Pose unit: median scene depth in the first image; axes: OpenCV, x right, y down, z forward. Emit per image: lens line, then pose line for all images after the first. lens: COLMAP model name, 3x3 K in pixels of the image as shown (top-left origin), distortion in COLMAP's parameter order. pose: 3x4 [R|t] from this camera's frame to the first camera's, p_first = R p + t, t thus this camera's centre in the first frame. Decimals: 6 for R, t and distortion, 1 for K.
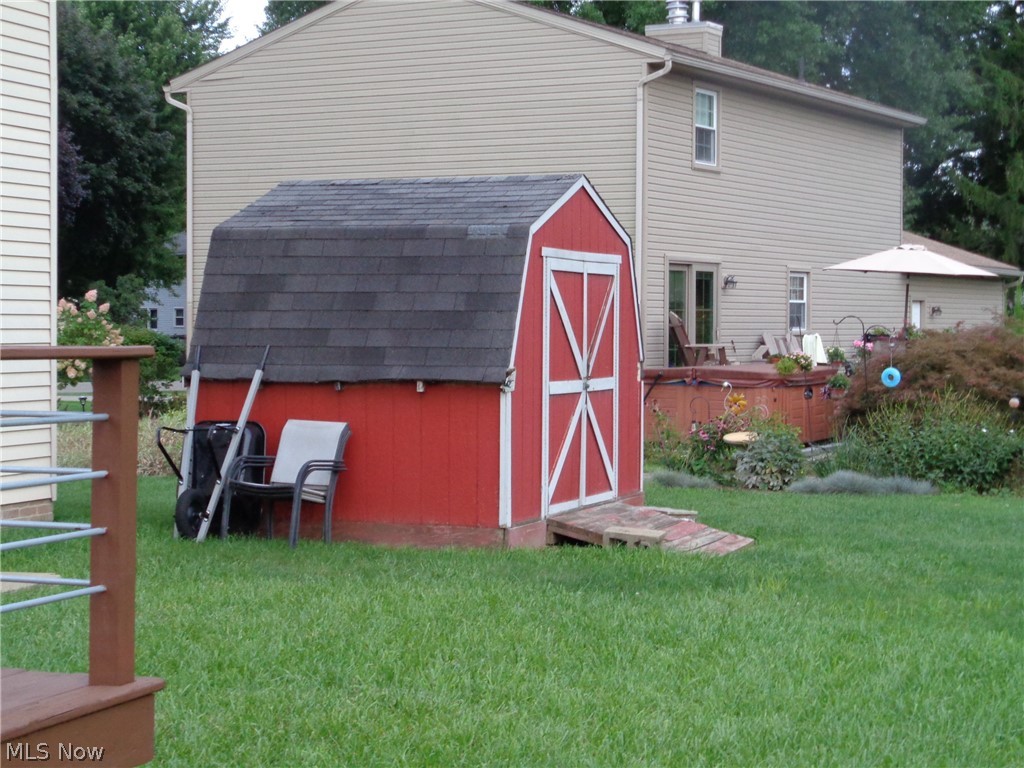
lens RADIAL K [[2184.4, 0, 512.0], [0, 2184.4, 384.0], [0, 0, 1]] dist [0.024419, 0.107491]
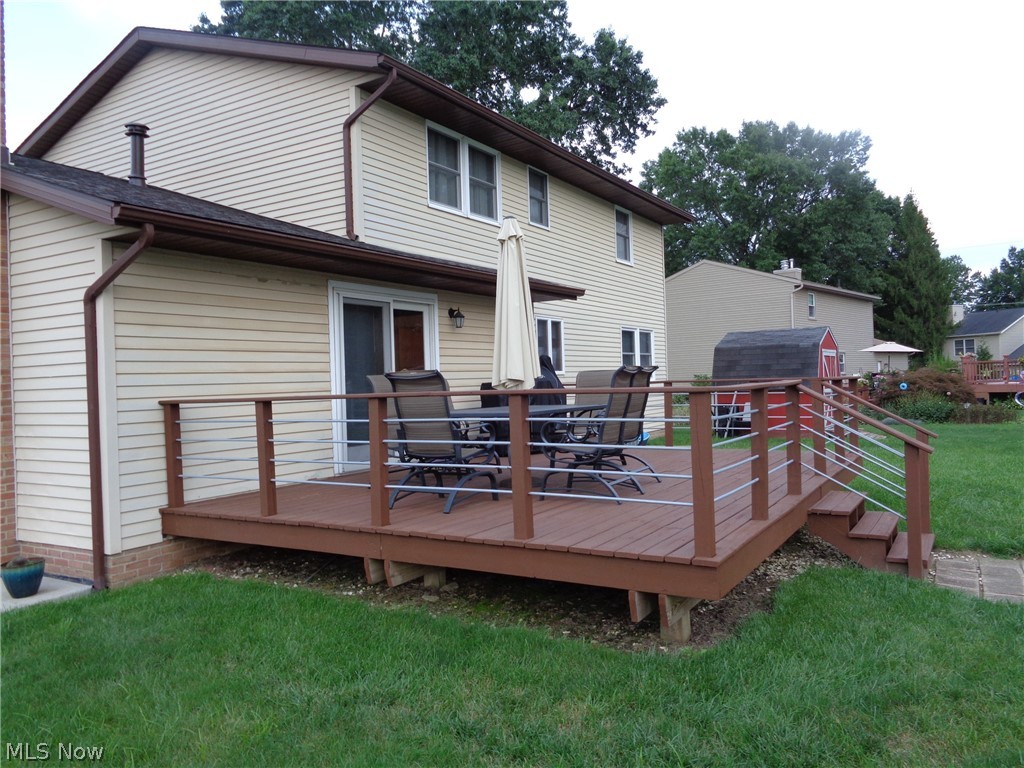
lens RADIAL K [[771.5, 0, 512.0], [0, 771.5, 384.0], [0, 0, 1]] dist [-0.001339, -0.000804]
pose [[0.975411, -0.032889, -0.217925, -0.127957], [0.028406, 0.999316, -0.023675, 0.003652], [0.218555, 0.016902, 0.975678, -0.166218]]
